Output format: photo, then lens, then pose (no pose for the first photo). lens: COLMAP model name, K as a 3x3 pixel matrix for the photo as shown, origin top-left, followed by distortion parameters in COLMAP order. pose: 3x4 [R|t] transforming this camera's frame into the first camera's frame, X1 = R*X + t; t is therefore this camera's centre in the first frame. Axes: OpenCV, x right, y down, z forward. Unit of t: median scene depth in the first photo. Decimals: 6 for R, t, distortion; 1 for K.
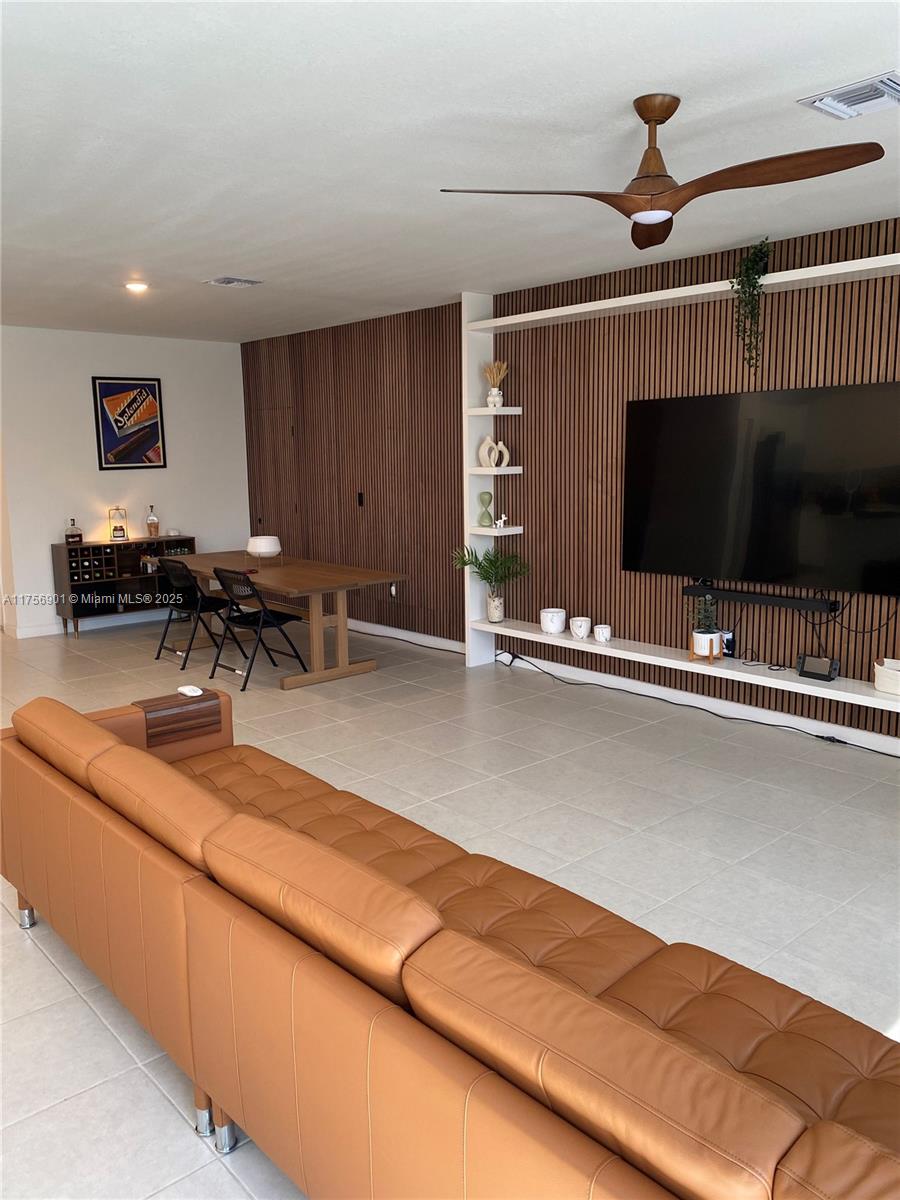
lens RADIAL K [[921.8, 0, 457.4], [0, 921.8, 589.5], [0, 0, 1]] dist [0.120450, -0.275131]
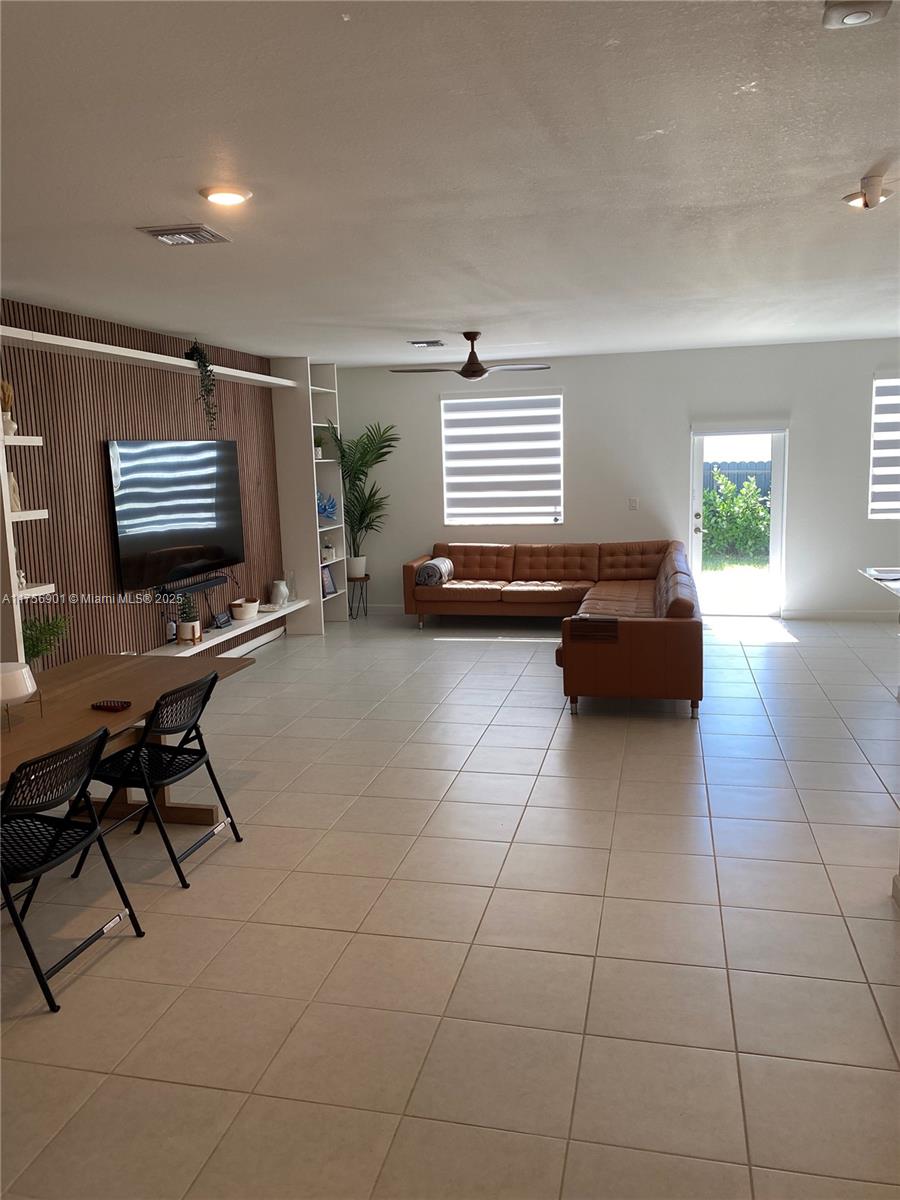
lens RADIAL K [[913.1, 0, 468.4], [0, 913.1, 588.0], [0, 0, 1]] dist [0.098214, -0.107795]
pose [[-0.570152, -0.088452, 0.816763, -1.004083], [0.156613, 0.964252, 0.213751, -0.212571], [-0.806473, 0.249787, -0.535918, 1.354477]]
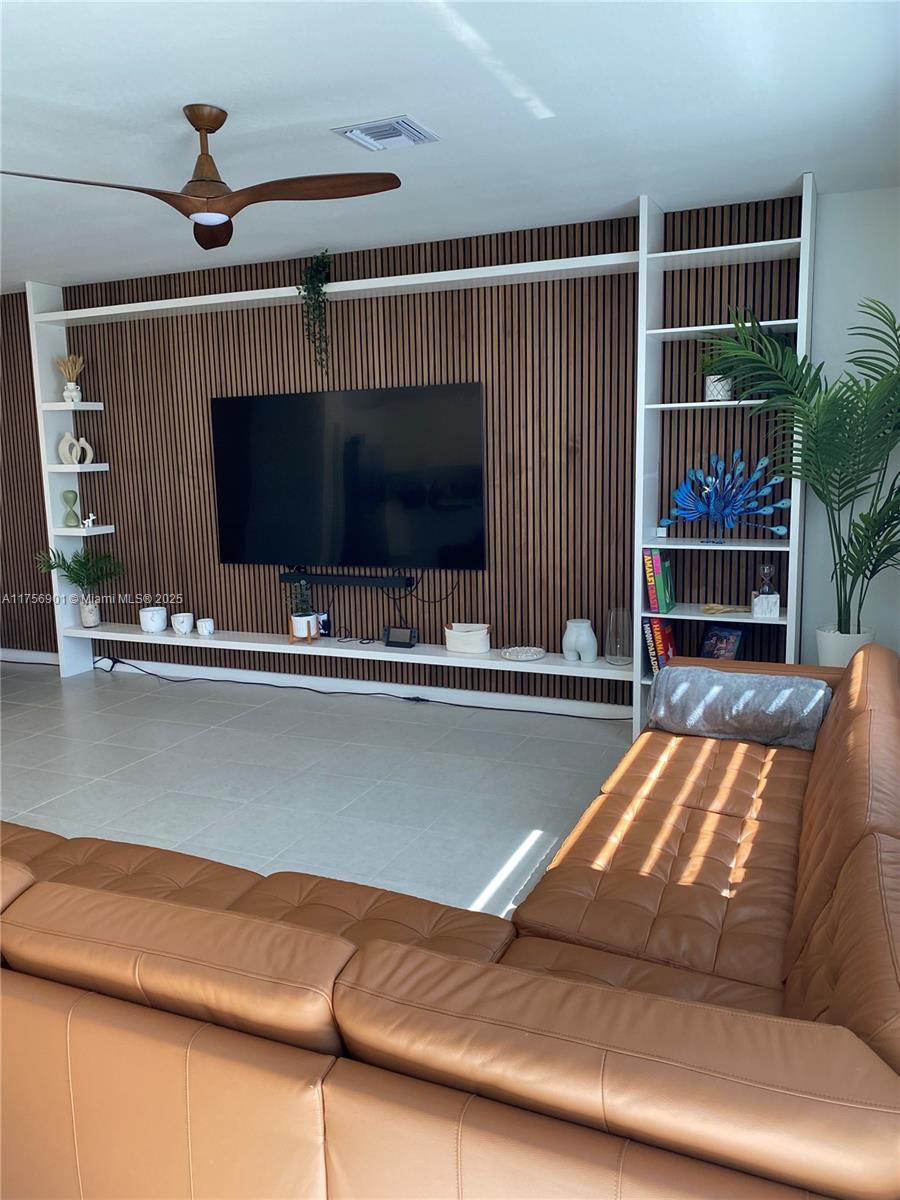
lens RADIAL K [[921.8, 0, 457.4], [0, 921.8, 589.5], [0, 0, 1]] dist [0.120450, -0.275131]
pose [[0.914689, -0.067208, 0.398531, 0.007269], [0.070910, 0.997468, 0.005462, 0.022926], [-0.397889, 0.023264, 0.917138, -0.049048]]
